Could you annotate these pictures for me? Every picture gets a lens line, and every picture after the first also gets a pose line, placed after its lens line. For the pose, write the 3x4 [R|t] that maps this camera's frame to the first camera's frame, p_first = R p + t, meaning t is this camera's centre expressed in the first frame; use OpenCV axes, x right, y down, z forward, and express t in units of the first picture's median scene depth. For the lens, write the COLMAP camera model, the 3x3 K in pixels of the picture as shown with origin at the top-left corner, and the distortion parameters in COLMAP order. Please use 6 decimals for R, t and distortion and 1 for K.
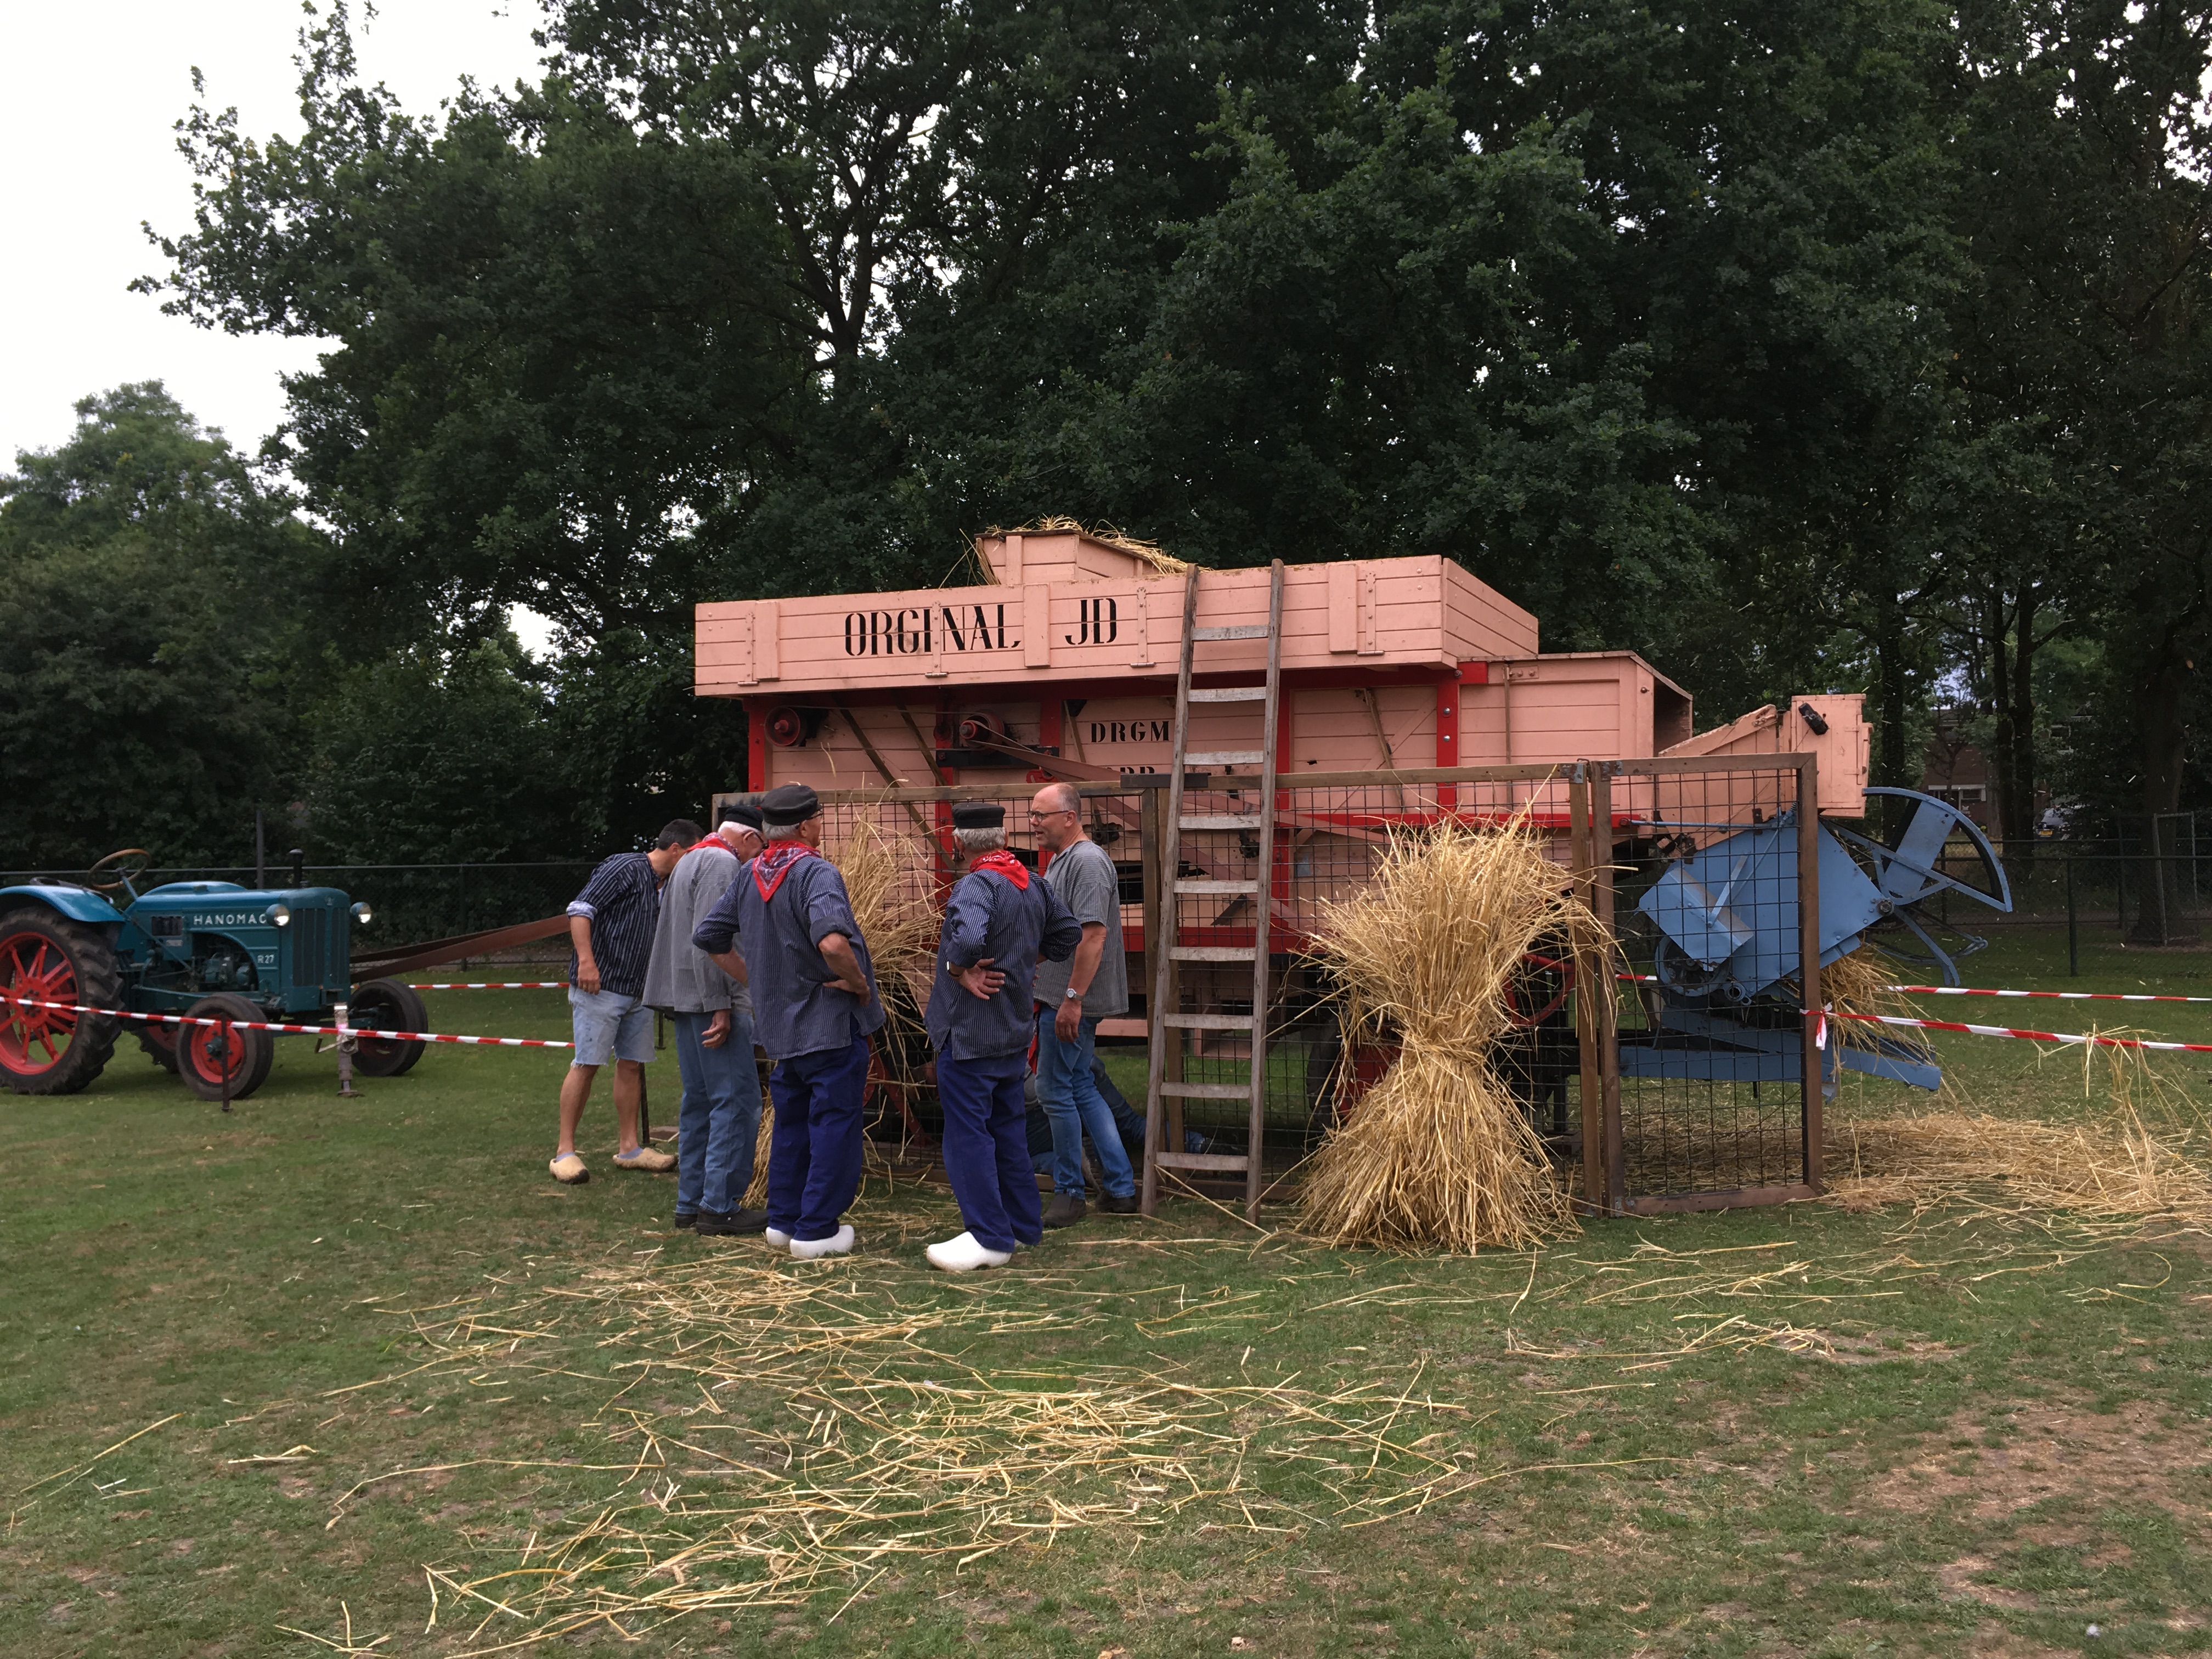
lens RADIAL K [[1872.1, 0, 1109.4], [0, 1872.1, 827.7], [0, 0, 1]] dist [0.083672, -0.106238]
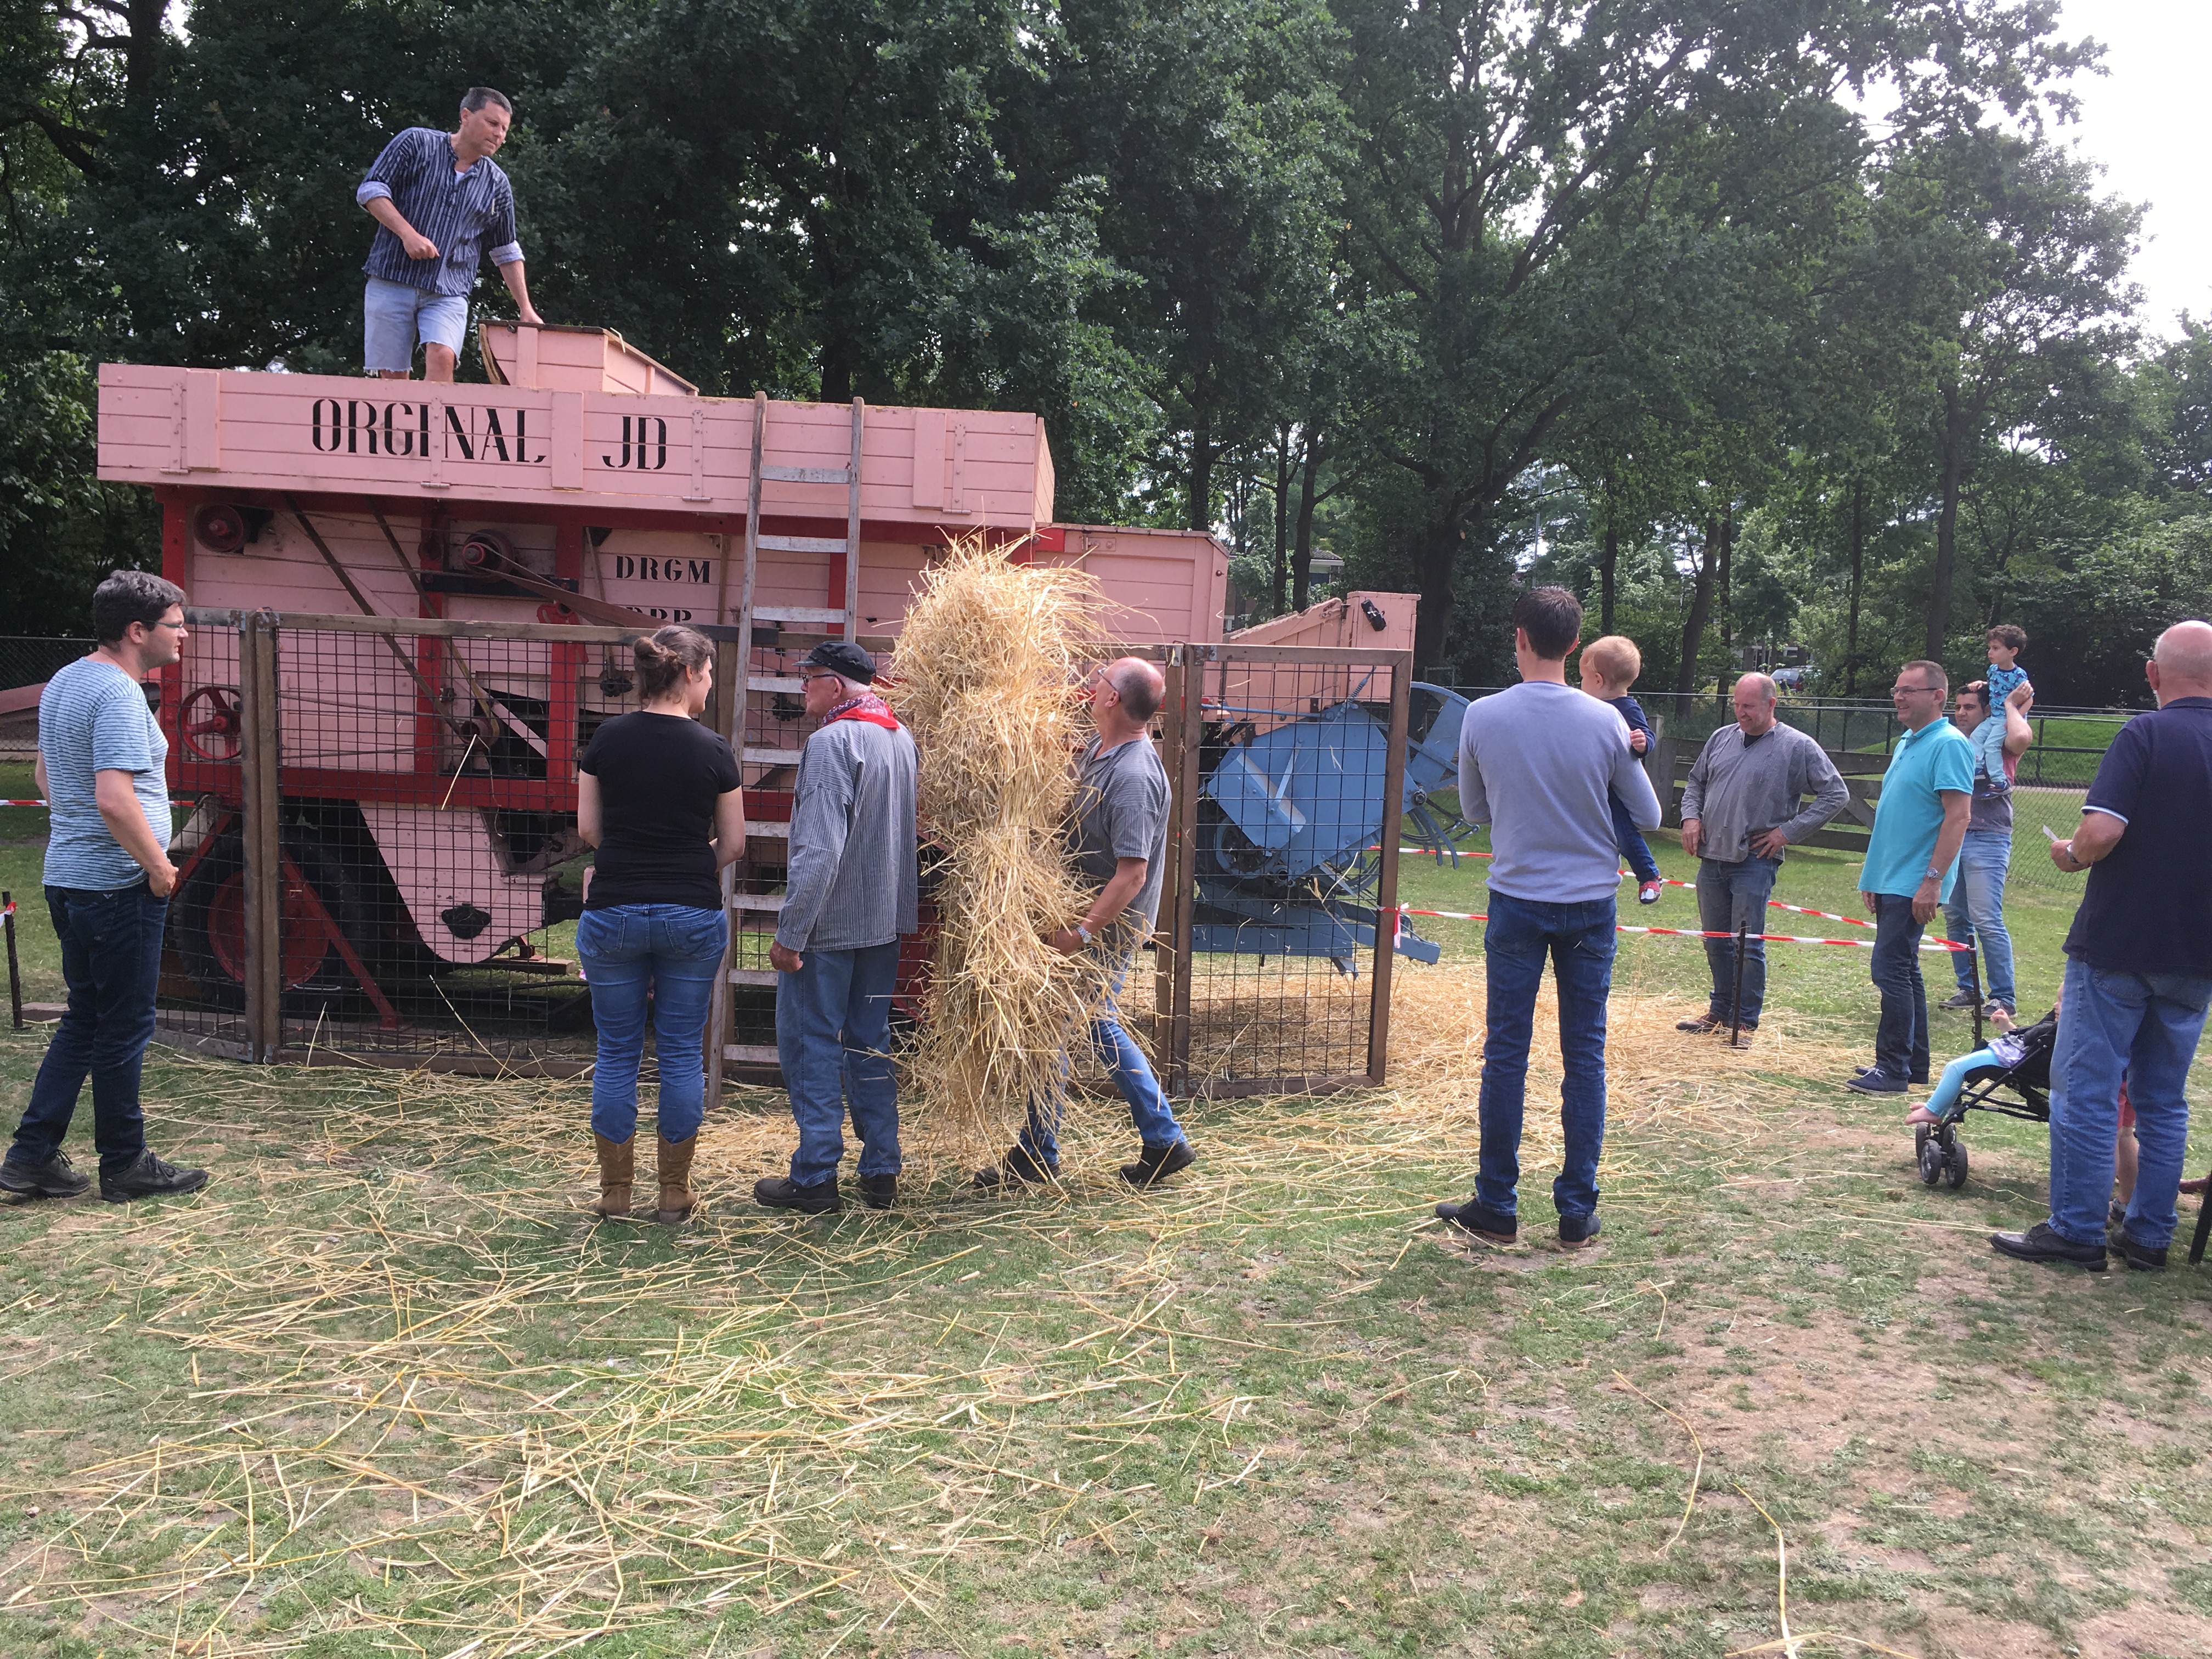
lens RADIAL K [[1872.1, 0, 1095.5], [0, 1872.1, 843.7], [0, 0, 1]] dist [0.083672, -0.106238]
pose [[0.929684, 0.016338, 0.367994, -0.126492], [-0.060015, 0.992385, 0.107561, -0.030288], [-0.363435, -0.122083, 0.923586, 0.077811]]
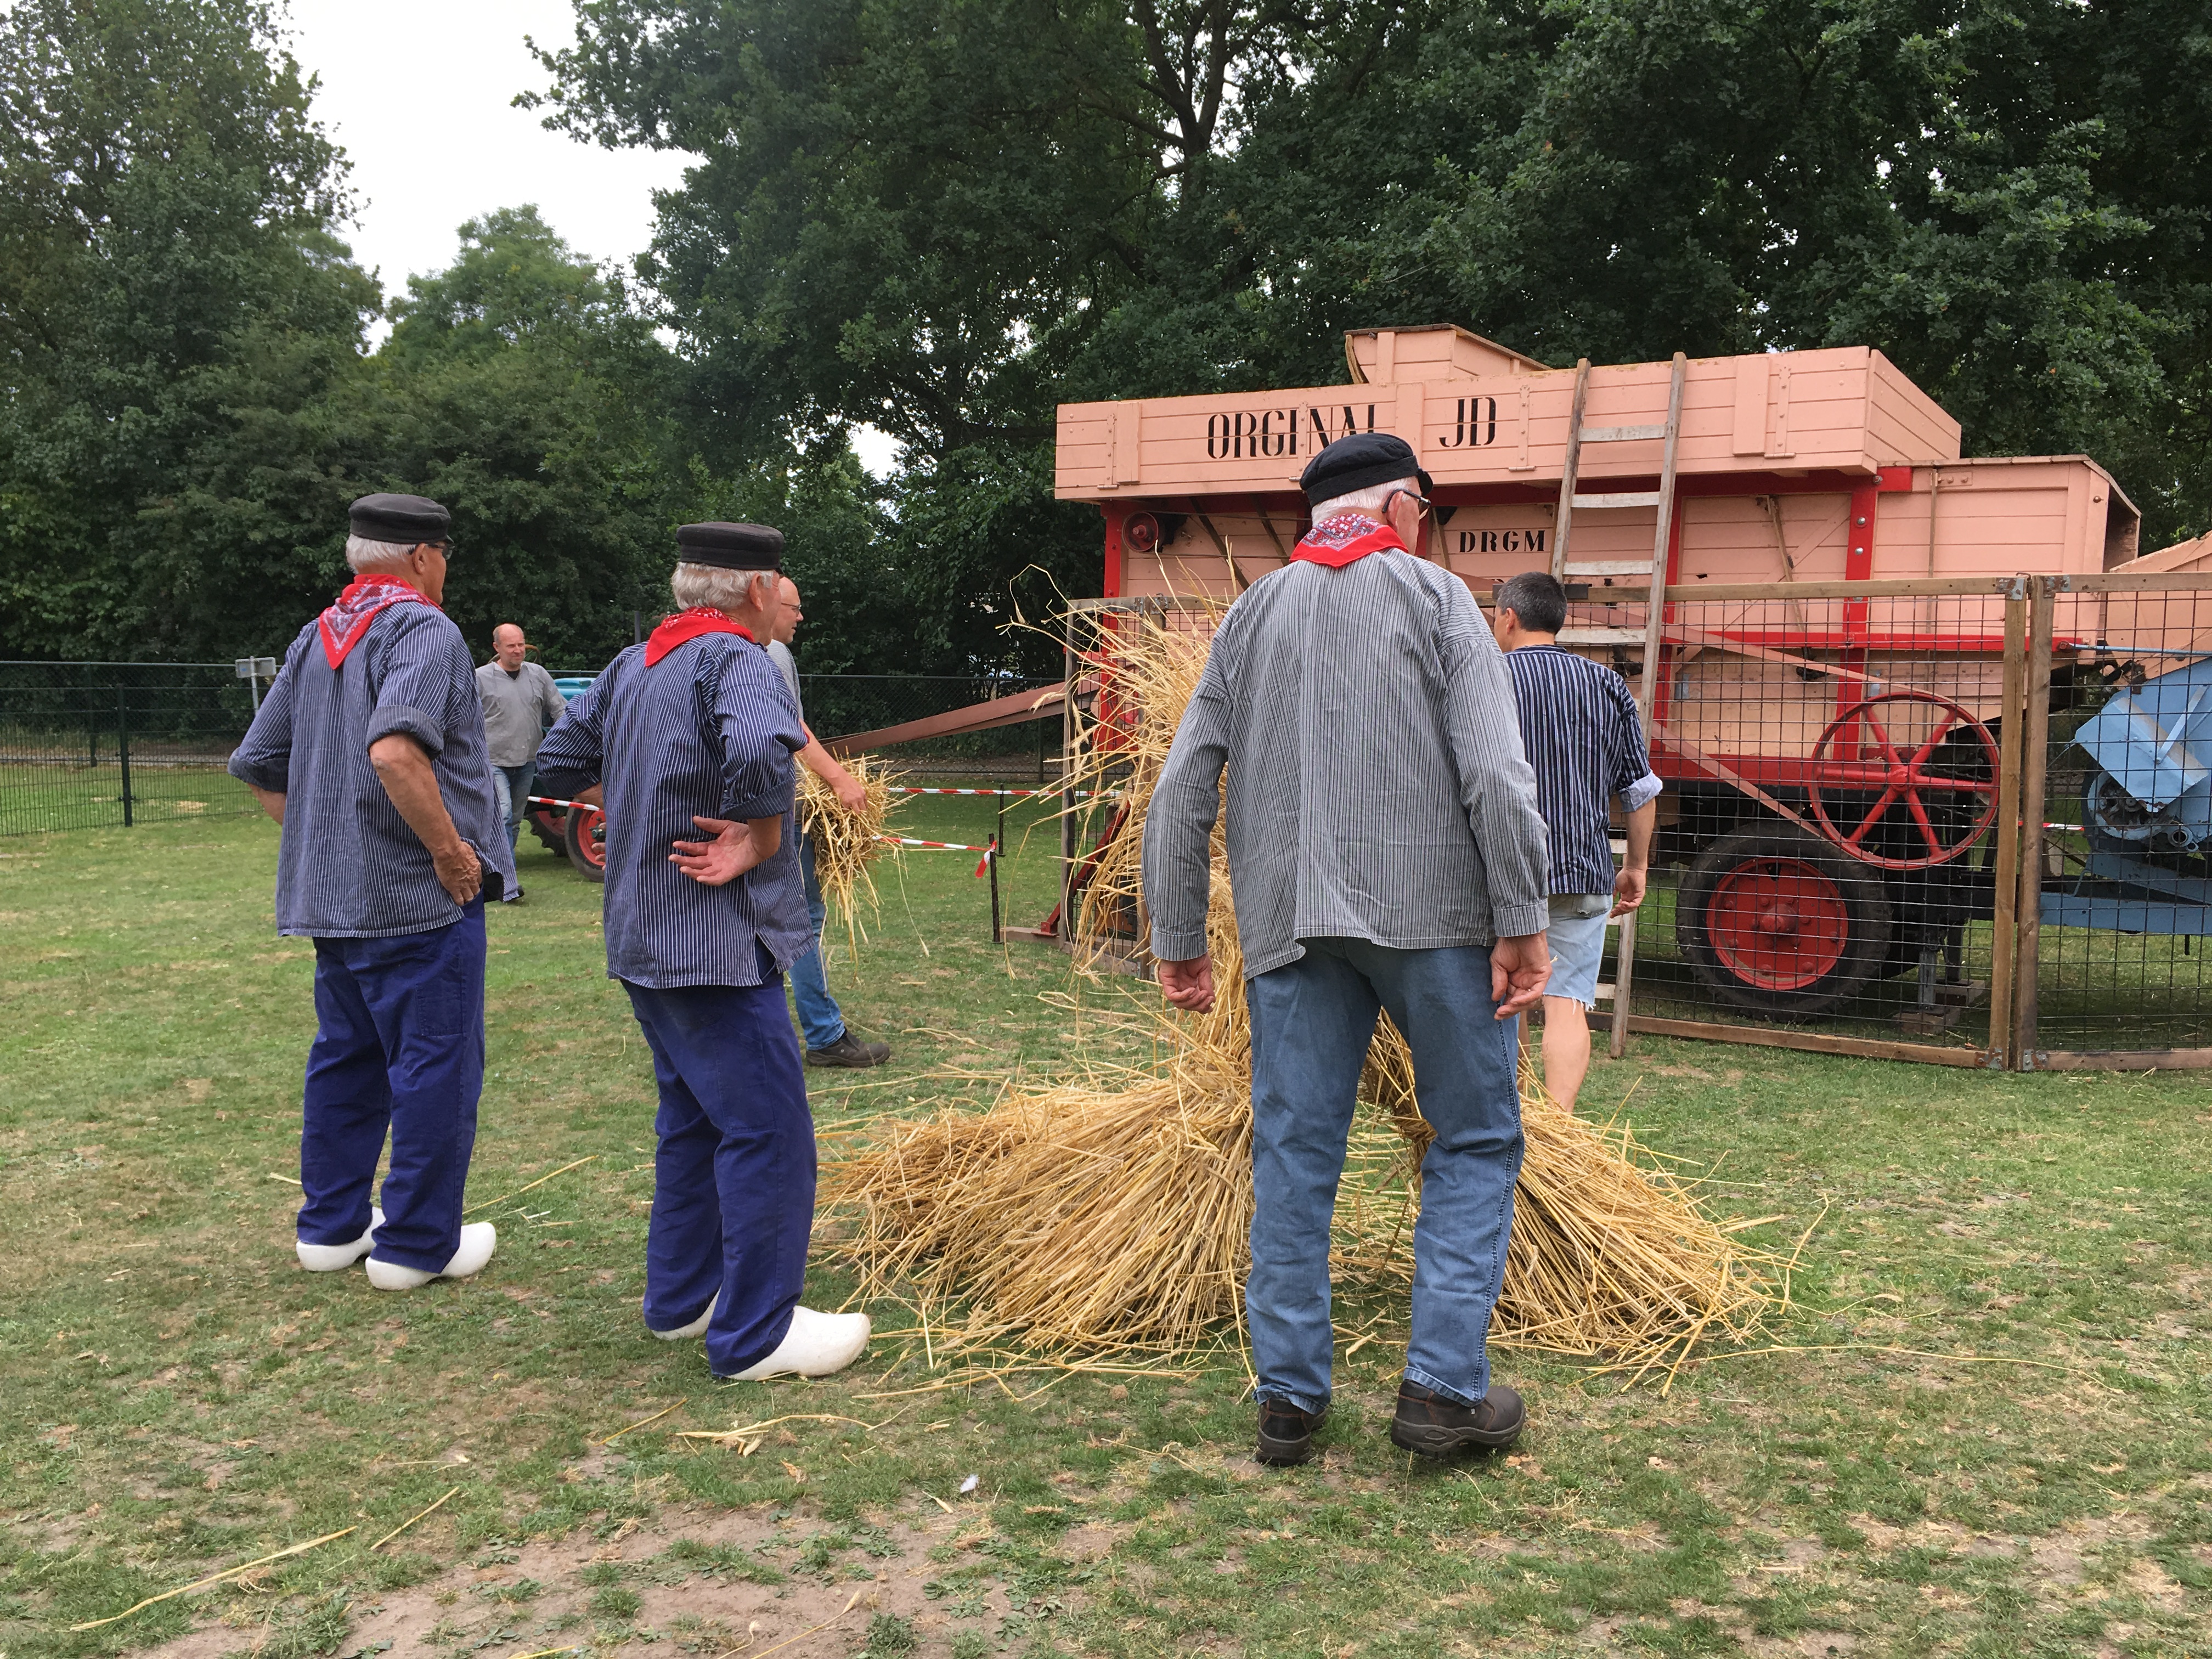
lens RADIAL K [[1872.1, 0, 1112.9], [0, 1872.1, 821.8], [0, 0, 1]] dist [0.083672, -0.106238]
pose [[0.985845, 0.042013, -0.162313, -0.022827], [-0.027960, 0.995735, 0.087920, 0.012191], [0.165314, -0.082137, 0.982815, 0.016101]]
